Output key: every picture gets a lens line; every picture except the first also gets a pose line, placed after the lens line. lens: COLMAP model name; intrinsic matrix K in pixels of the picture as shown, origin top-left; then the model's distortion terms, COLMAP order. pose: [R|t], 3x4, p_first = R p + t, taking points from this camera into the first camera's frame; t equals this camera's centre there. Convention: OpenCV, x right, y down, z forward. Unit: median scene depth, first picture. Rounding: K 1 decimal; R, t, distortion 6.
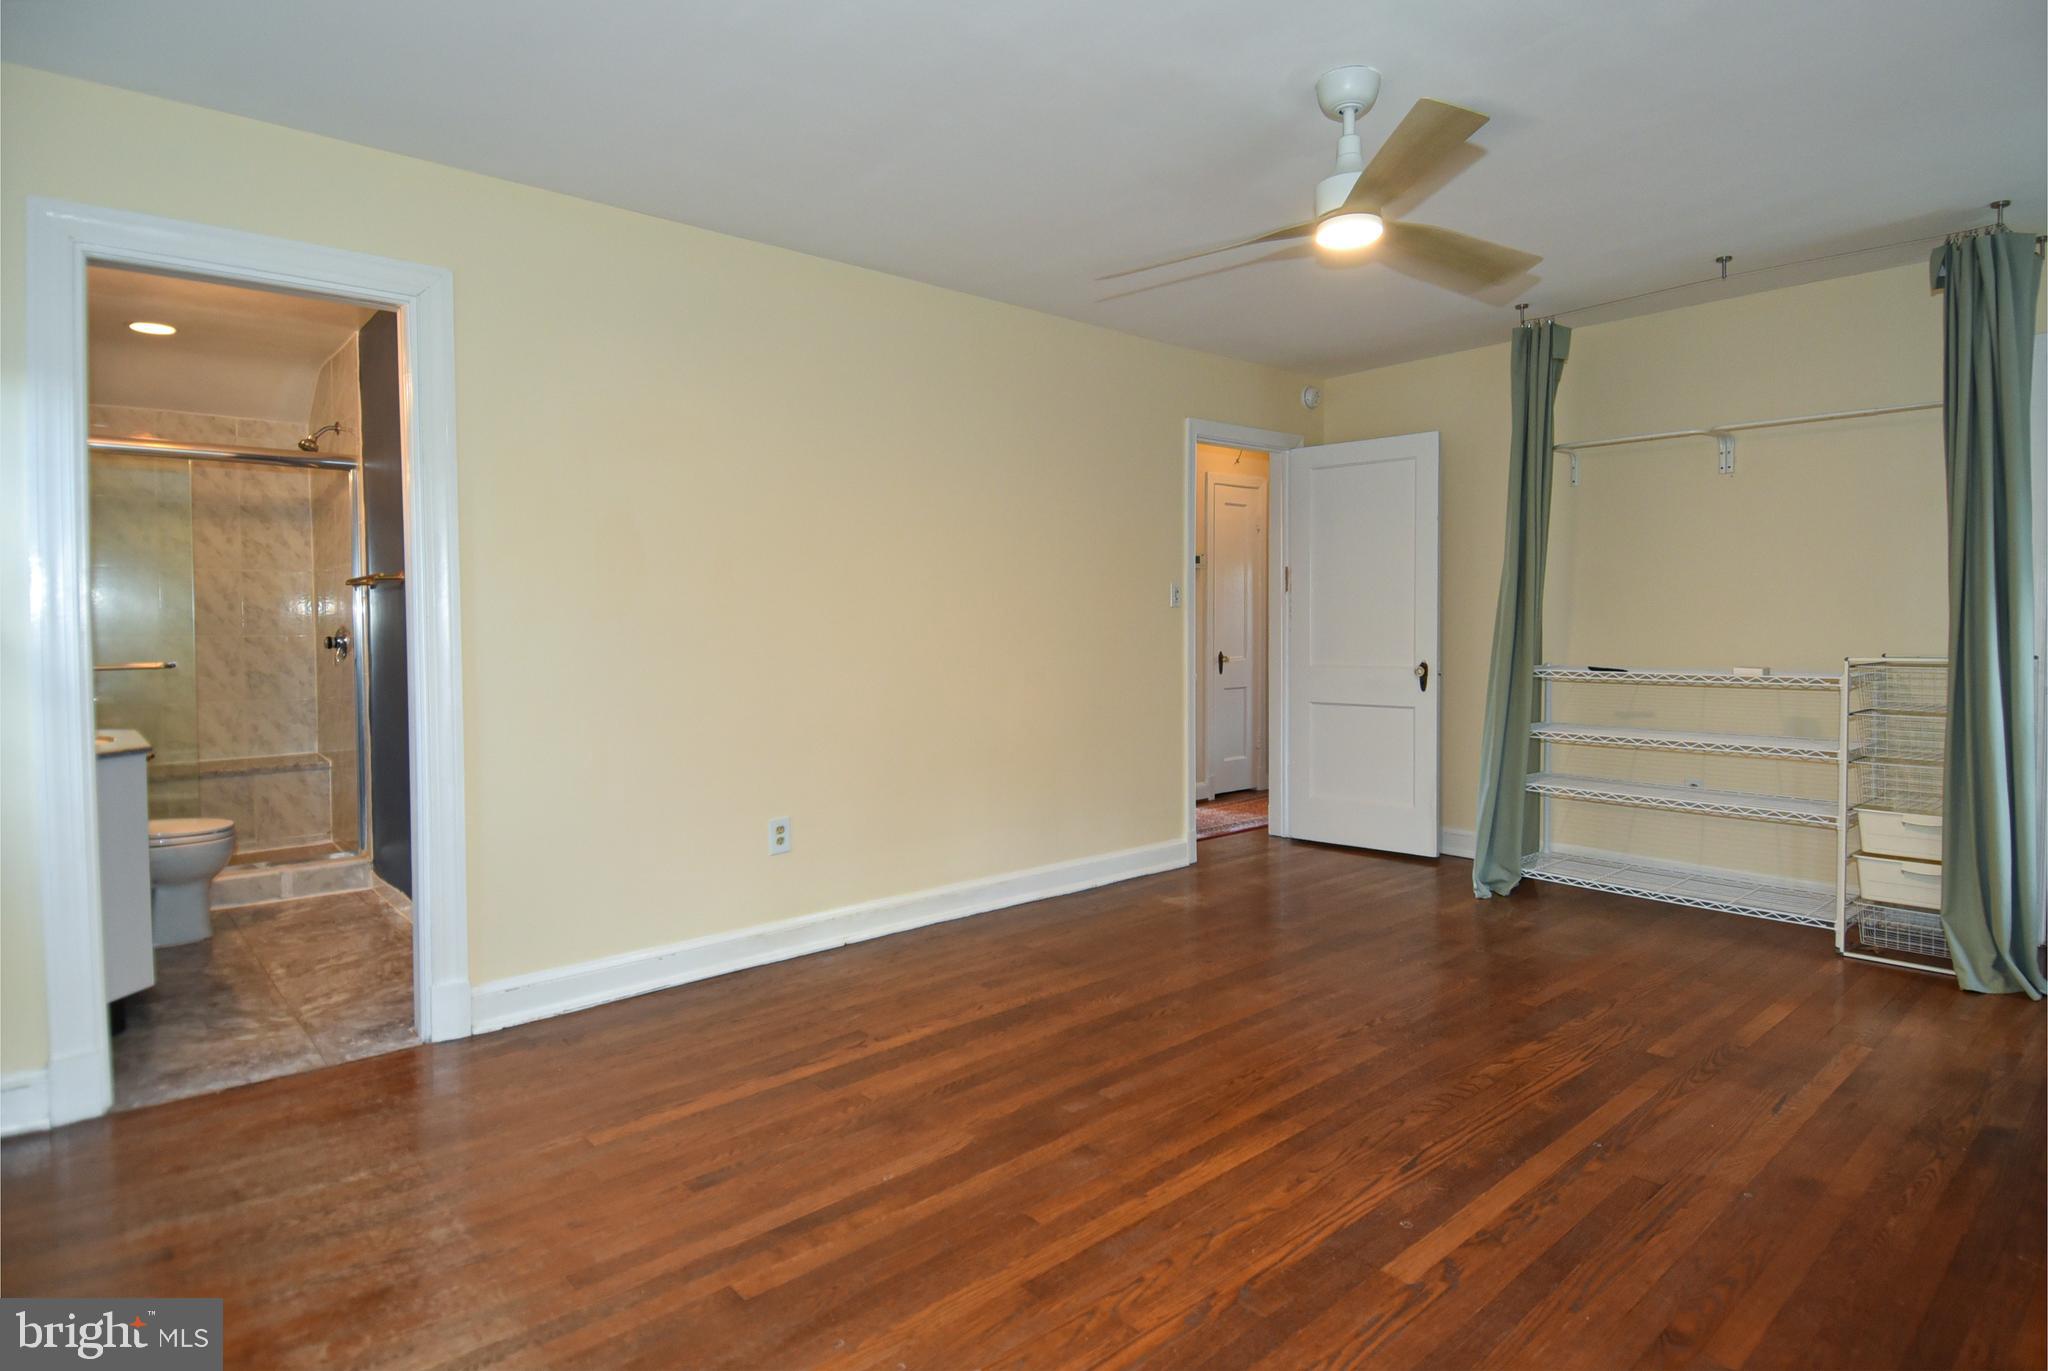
lens RADIAL K [[1123.1, 0, 1051.7], [0, 1123.1, 667.7], [0, 0, 1]] dist [0.044959, -0.055150]
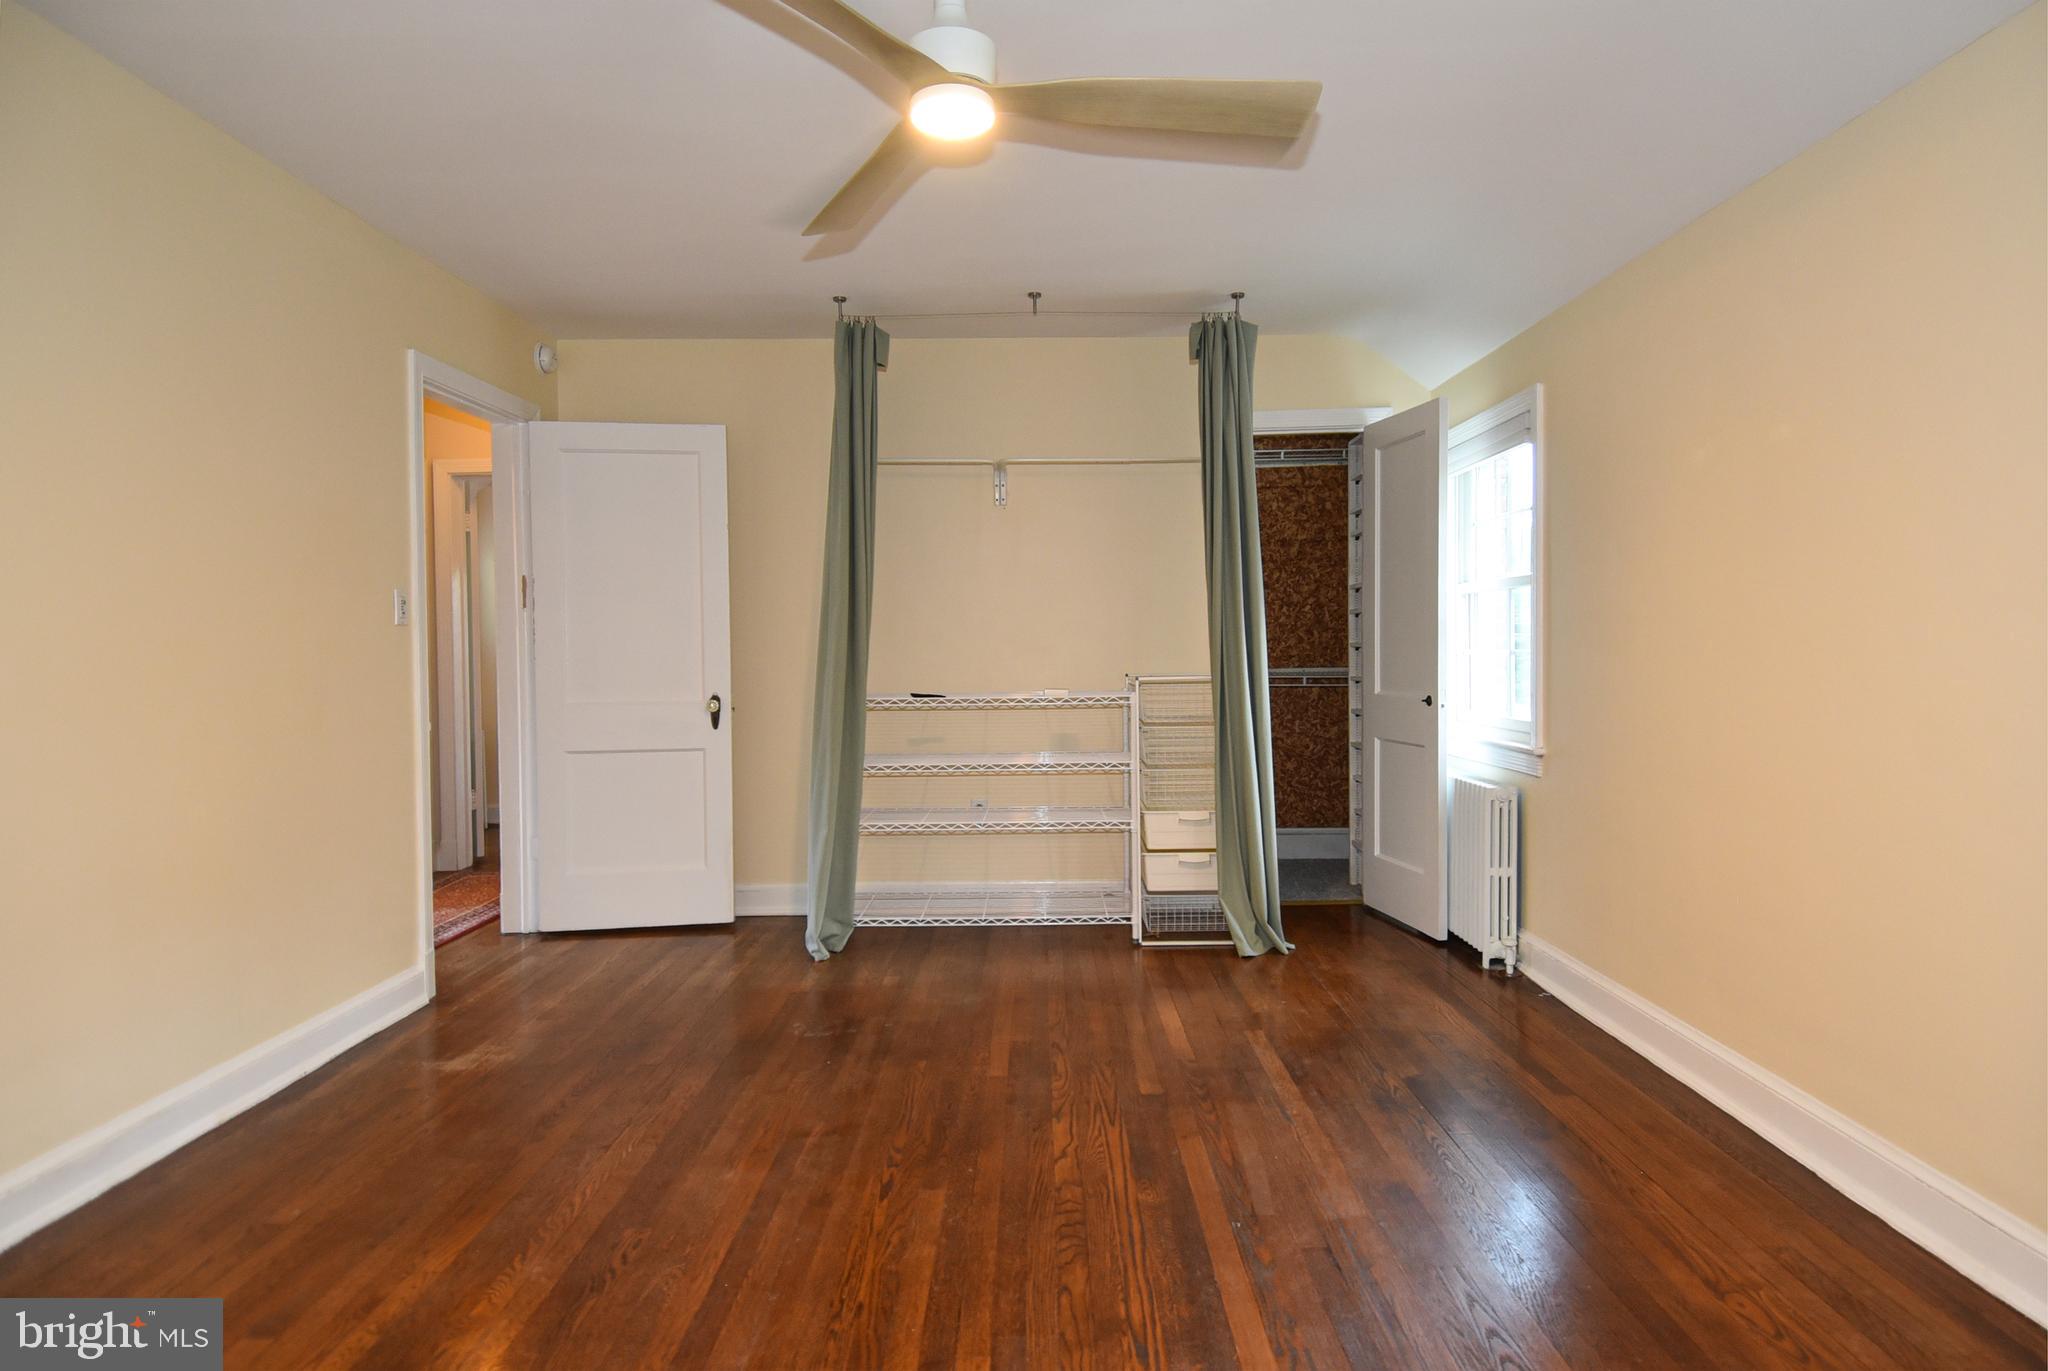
lens RADIAL K [[1123.1, 0, 1051.7], [0, 1123.1, 667.7], [0, 0, 1]] dist [0.044959, -0.055150]
pose [[0.661360, -0.015876, 0.749901, -0.181963], [0.036246, 0.999284, -0.010810, -0.008702], [-0.749193, 0.034330, 0.661462, 0.329040]]
